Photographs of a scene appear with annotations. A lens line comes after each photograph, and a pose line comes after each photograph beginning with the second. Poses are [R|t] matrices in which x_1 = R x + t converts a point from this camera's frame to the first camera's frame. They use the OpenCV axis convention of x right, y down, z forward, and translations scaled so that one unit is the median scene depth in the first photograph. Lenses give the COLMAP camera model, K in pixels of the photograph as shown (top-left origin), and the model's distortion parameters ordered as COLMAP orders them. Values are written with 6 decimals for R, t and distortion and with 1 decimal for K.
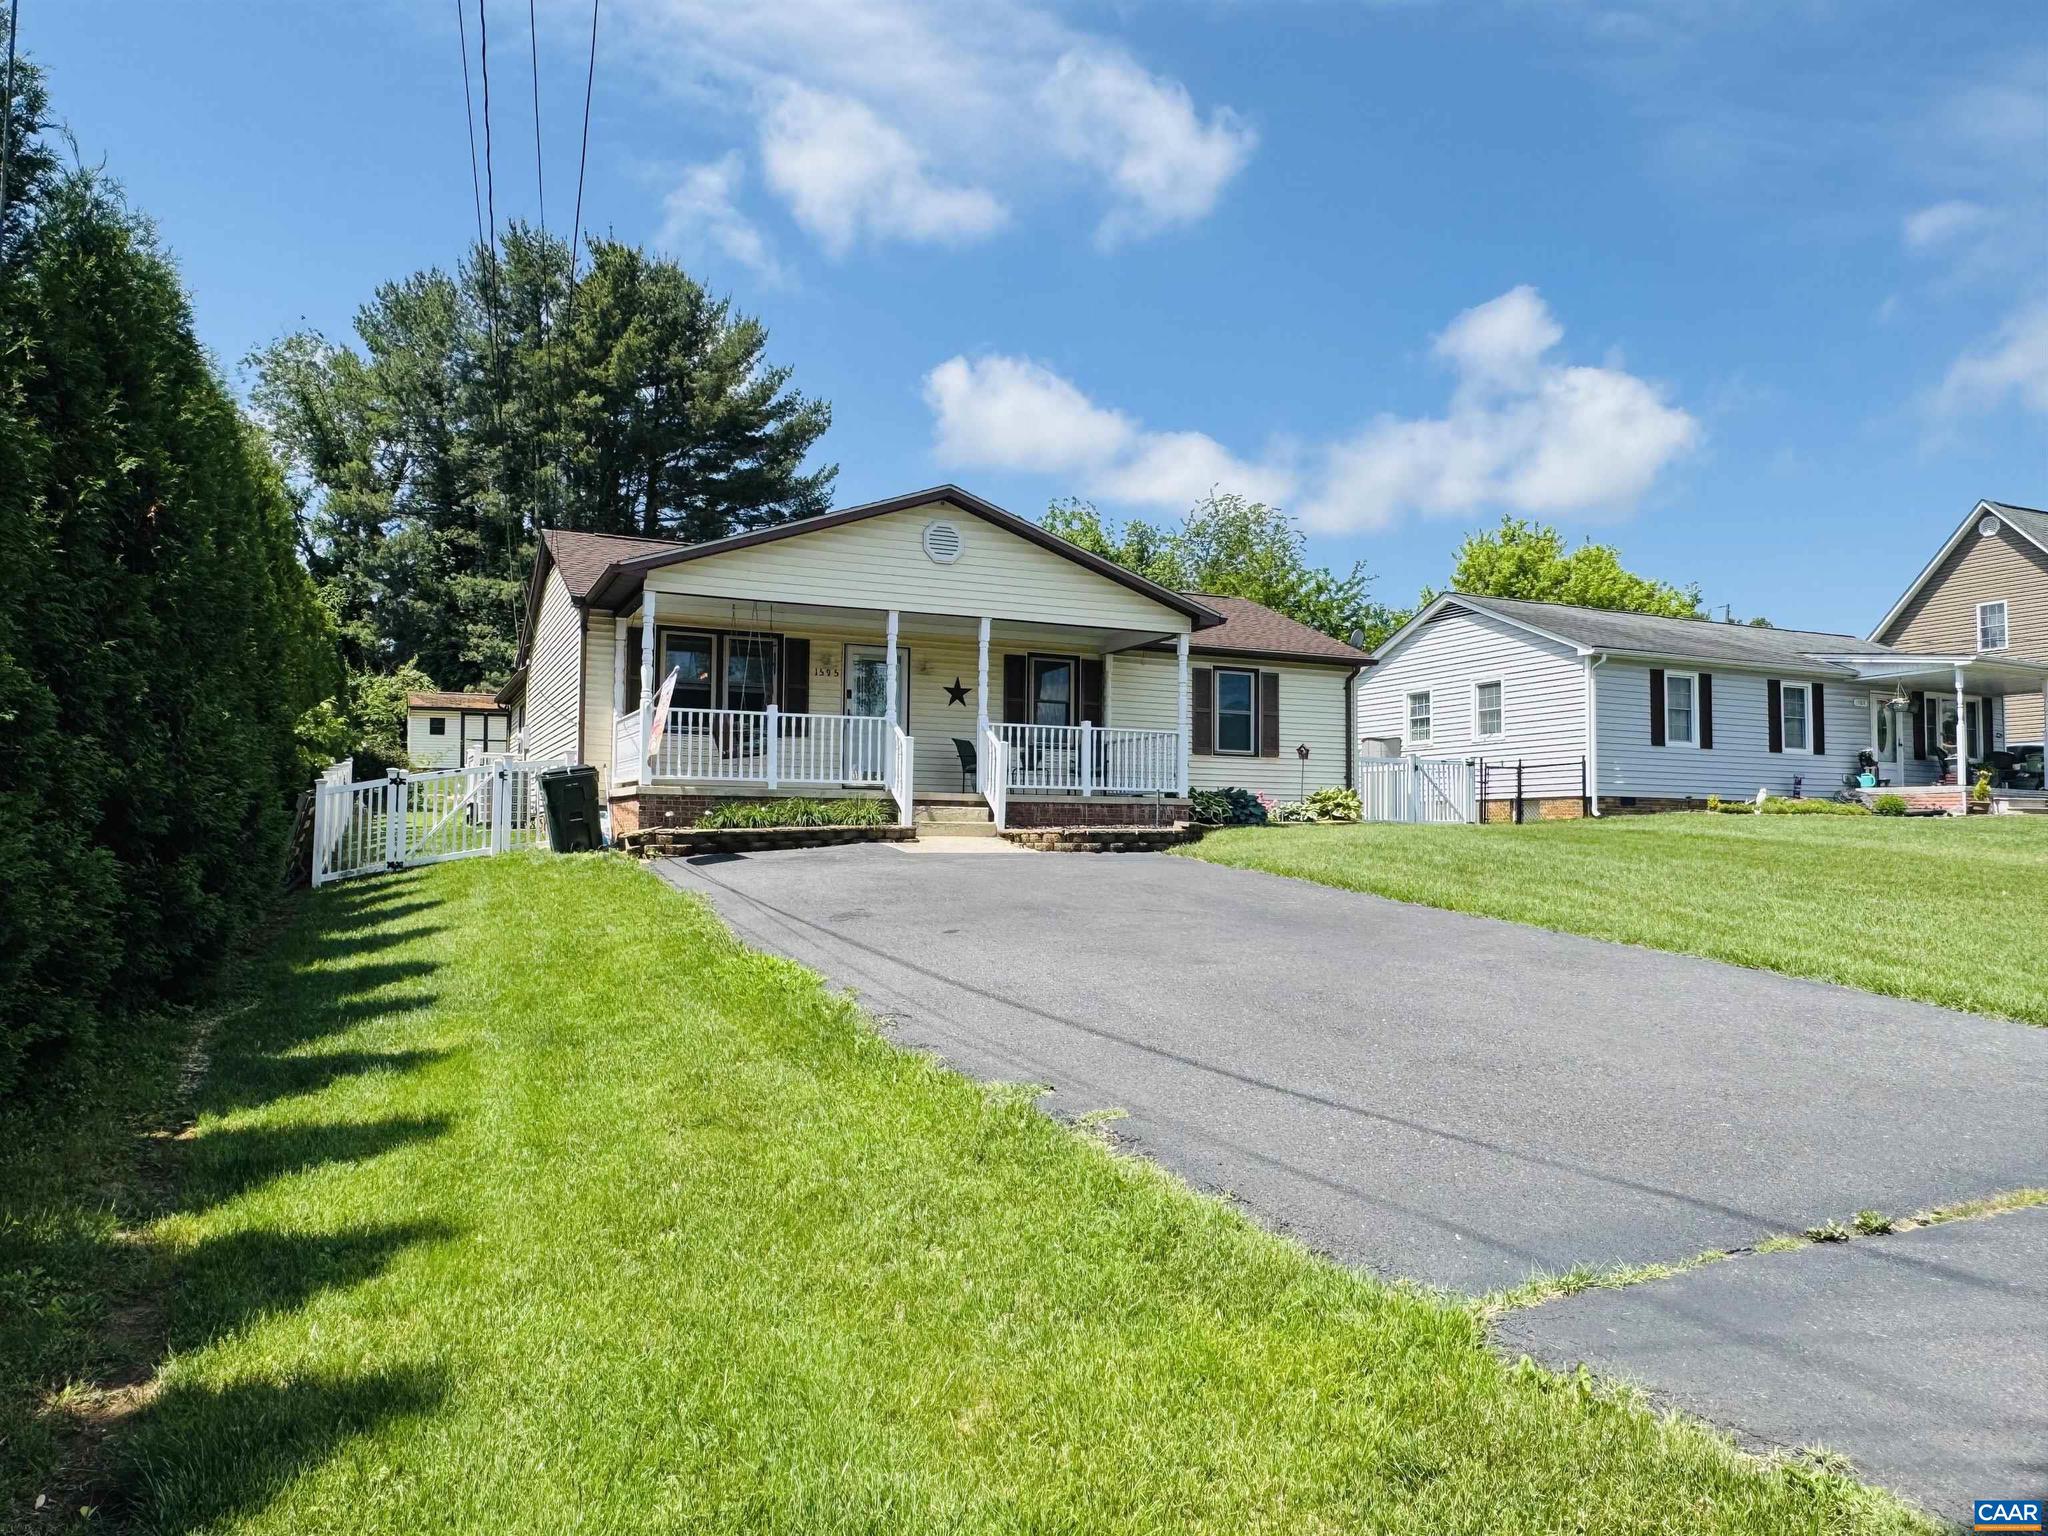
lens RADIAL K [[1416.6, 0, 1024.0], [0, 1416.6, 768.0], [0, 0, 1]] dist [-0.001408, -0.000278]
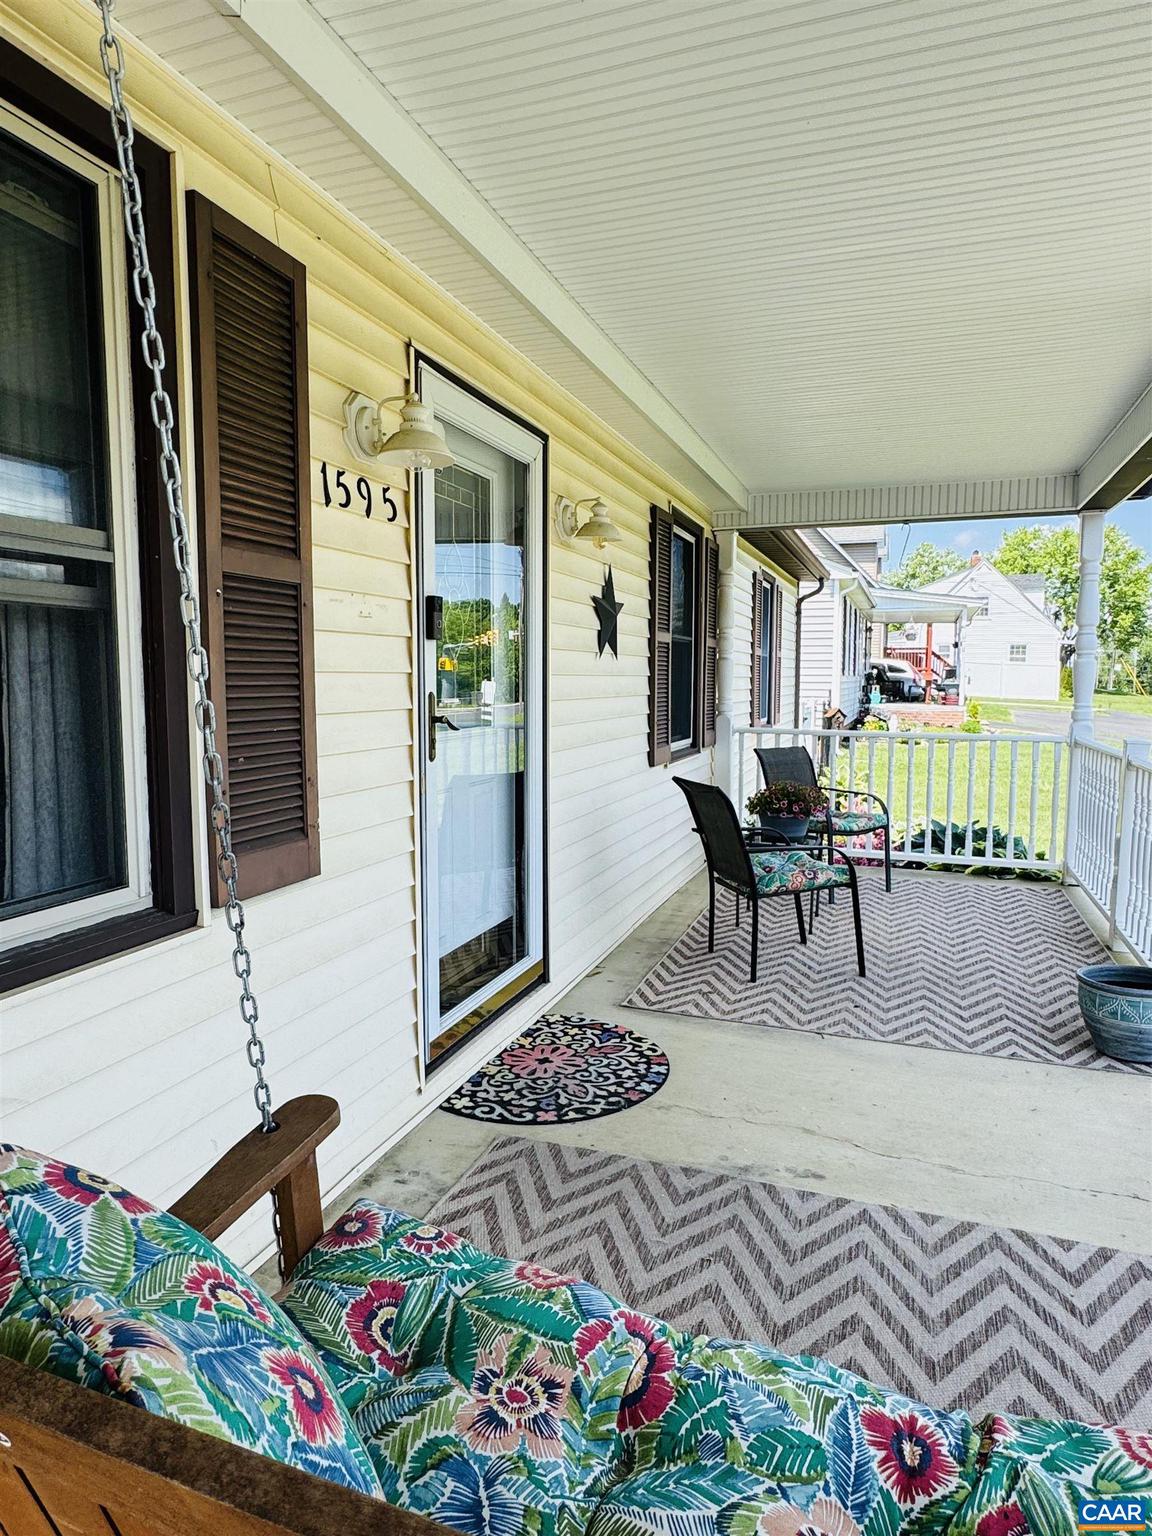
lens RADIAL K [[939.8, 0, 576.0], [0, 939.8, 768.0], [0, 0, 1]] dist [-0.004496, -0.001299]
pose [[0.706566, -0.074371, 0.703728, -0.206337], [-0.035730, 0.989444, 0.140441, -0.050941], [-0.706744, -0.124375, 0.696450, 0.893468]]
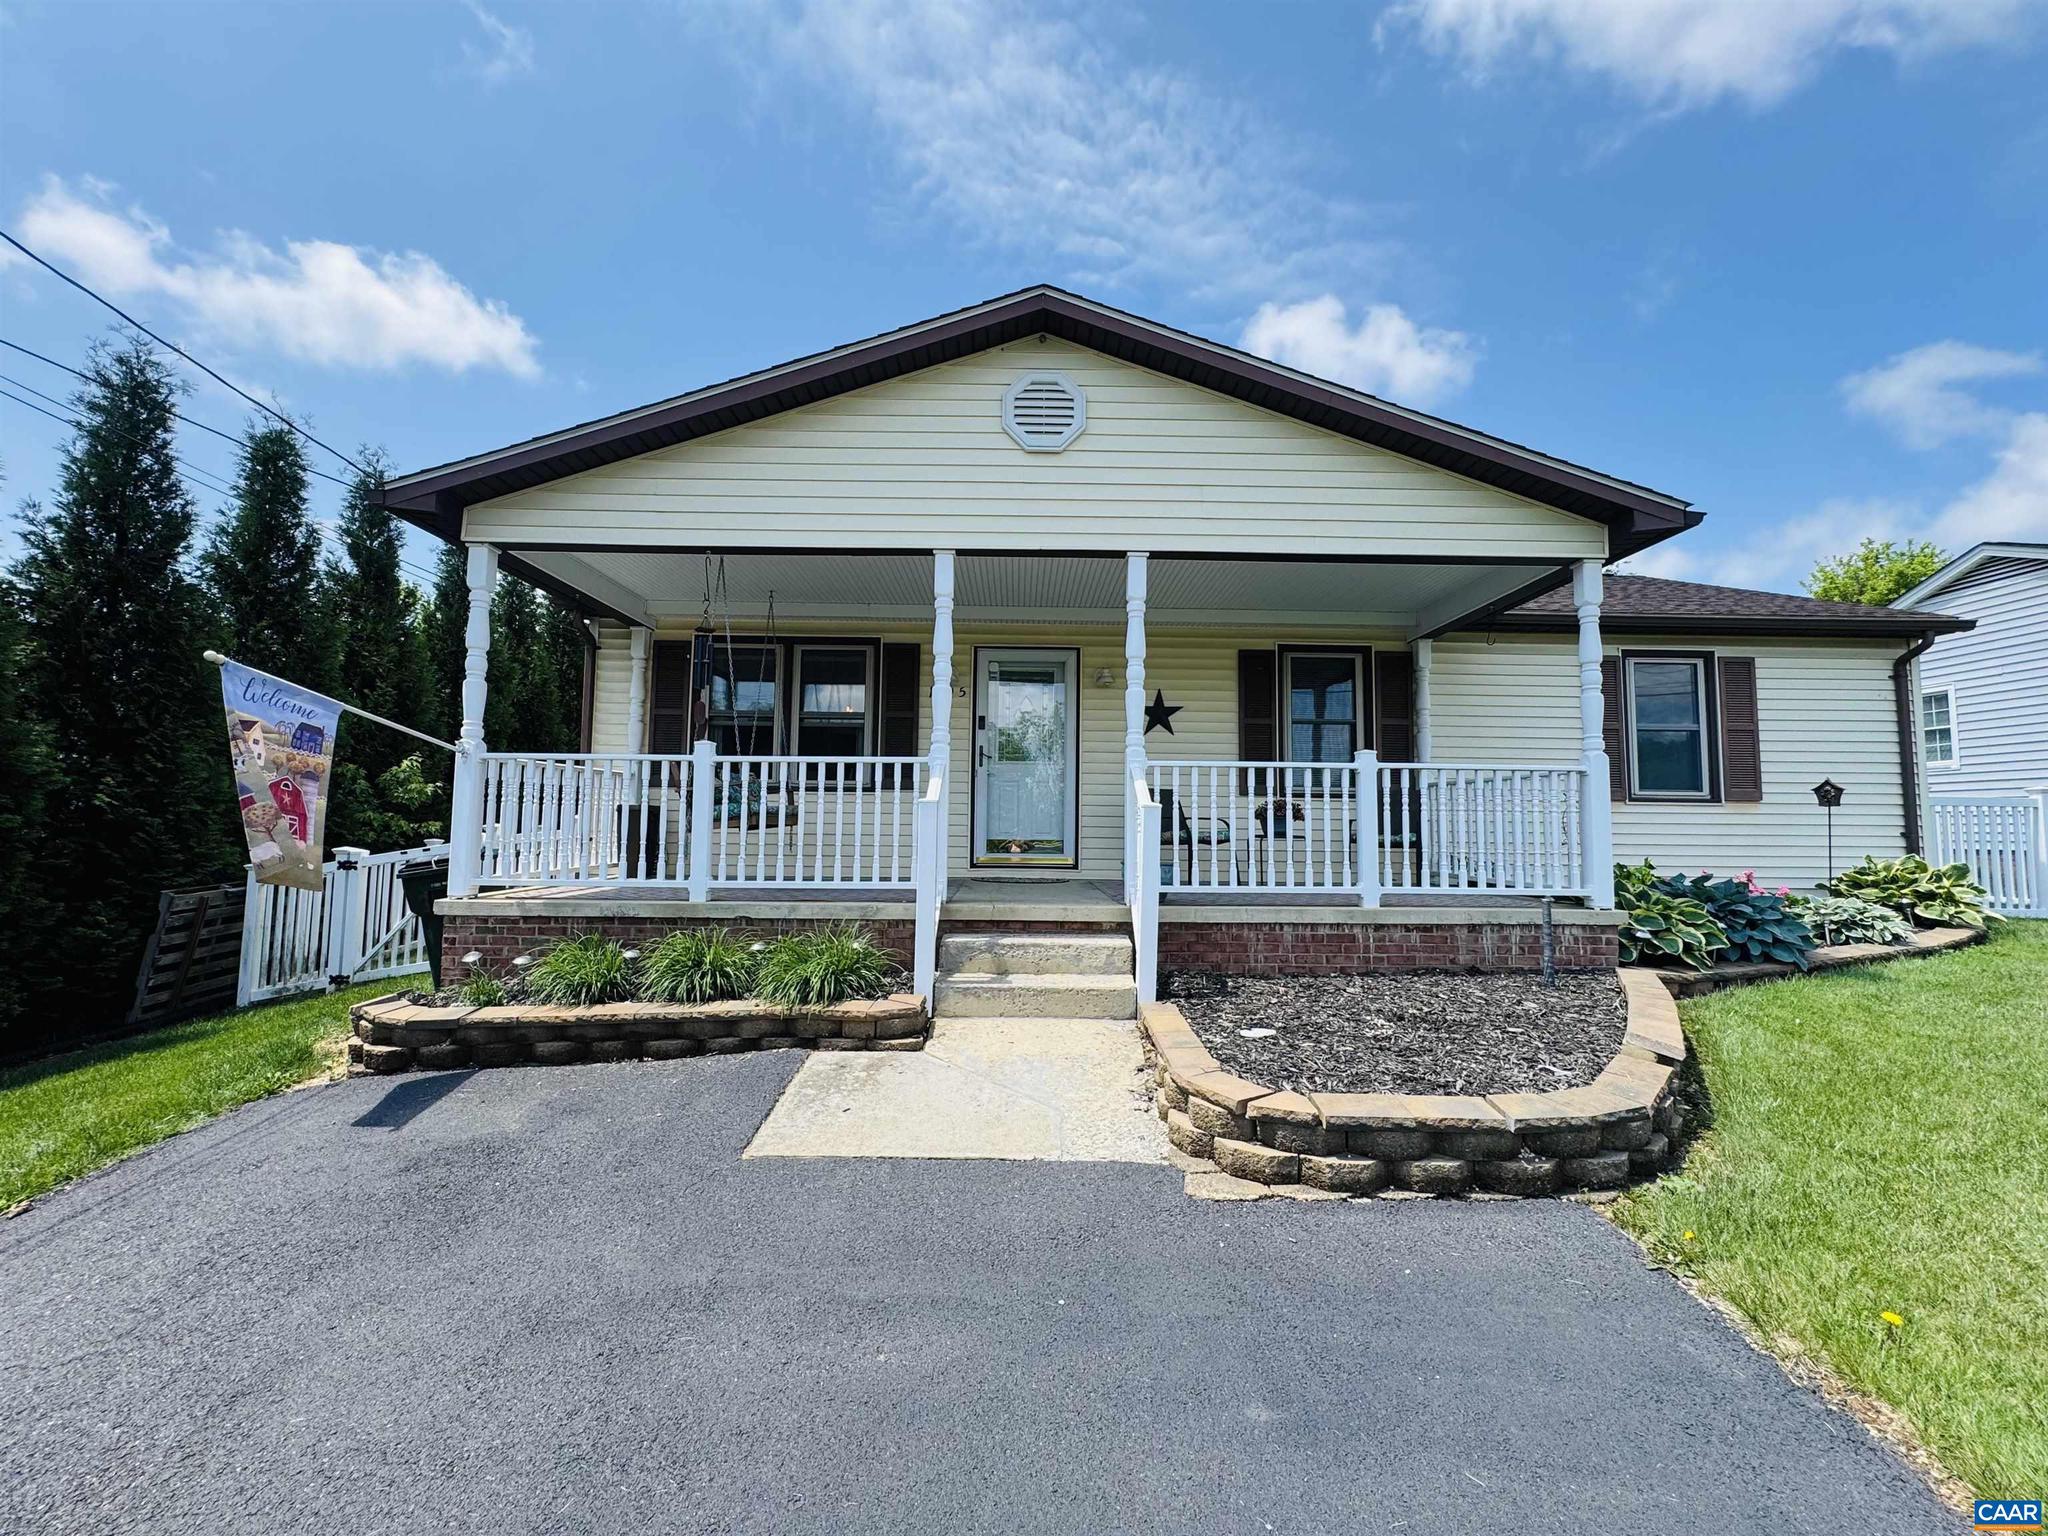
lens RADIAL K [[818.2, 0, 1024.0], [0, 818.2, 768.0], [0, 0, 1]] dist [-0.002466, -0.000235]
pose [[0.912773, -0.027564, -0.407535, 0.048662], [0.018465, 0.999485, -0.026244, -0.021011], [0.408048, 0.016429, 0.912812, 0.665078]]
